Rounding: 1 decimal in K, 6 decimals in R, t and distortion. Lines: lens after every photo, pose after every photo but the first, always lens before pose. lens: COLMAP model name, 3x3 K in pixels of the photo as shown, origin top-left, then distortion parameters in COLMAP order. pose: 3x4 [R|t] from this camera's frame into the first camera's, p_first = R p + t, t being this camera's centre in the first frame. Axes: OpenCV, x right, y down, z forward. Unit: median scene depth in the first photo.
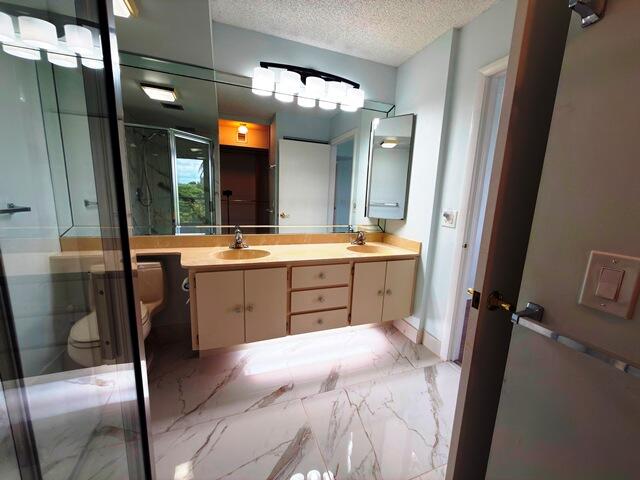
lens RADIAL K [[255.2, 0, 320.0], [0, 255.2, 241.6], [0, 0, 1]] dist [0.001753, -0.000879]
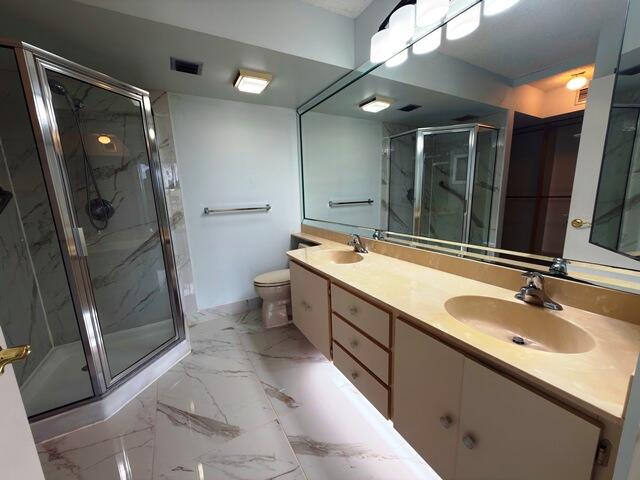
lens RADIAL K [[255.2, 0, 321.1], [0, 255.2, 242.1], [0, 0, 1]] dist [0.001753, -0.000879]
pose [[0.161395, 0.145514, -0.976103, 0.669241], [-0.133689, 0.983177, 0.124464, -0.125425], [0.977793, 0.110406, 0.178133, 0.823463]]
